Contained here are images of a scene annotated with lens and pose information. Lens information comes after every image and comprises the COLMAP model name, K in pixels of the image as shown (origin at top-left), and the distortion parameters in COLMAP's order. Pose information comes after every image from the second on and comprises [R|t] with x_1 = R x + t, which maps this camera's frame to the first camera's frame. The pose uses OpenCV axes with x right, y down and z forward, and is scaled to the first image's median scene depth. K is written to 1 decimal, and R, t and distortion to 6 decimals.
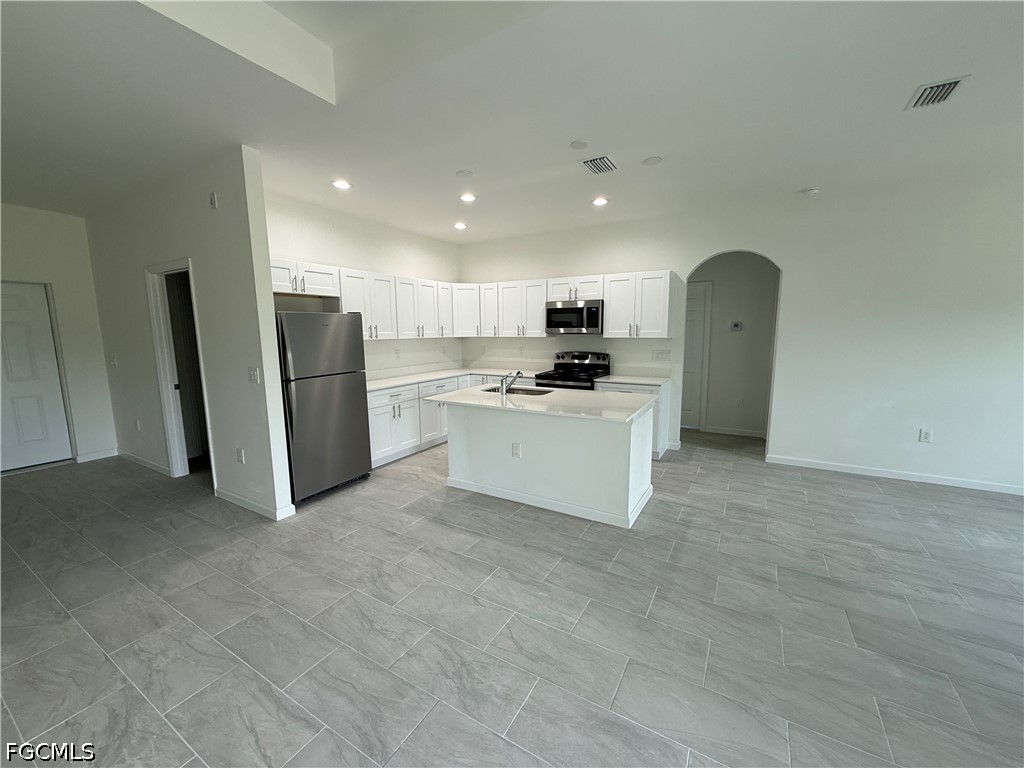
lens RADIAL K [[407.5, 0, 511.0], [0, 407.5, 386.4], [0, 0, 1]] dist [-0.001596, 0.000708]
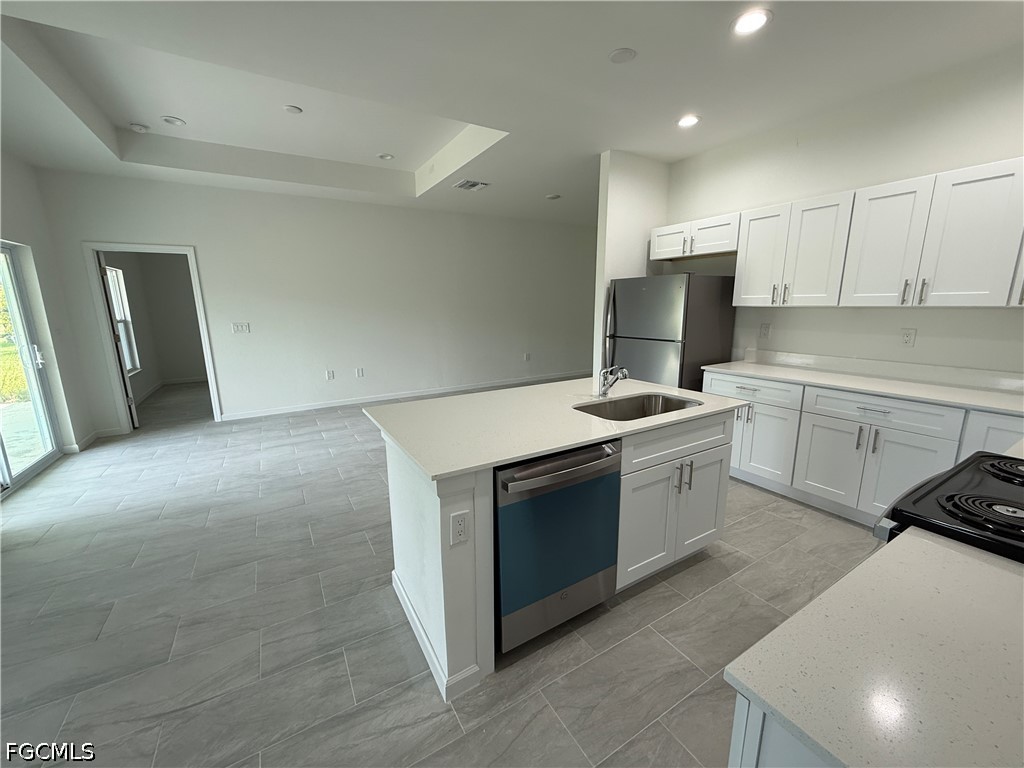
lens RADIAL K [[407.5, 0, 509.9], [0, 407.5, 385.0], [0, 0, 1]] dist [-0.001596, 0.000708]
pose [[-0.478627, 0.191463, -0.856889, 0.714637], [-0.105542, 0.956313, 0.272630, -0.186052], [0.871652, 0.220926, -0.437510, 1.378701]]
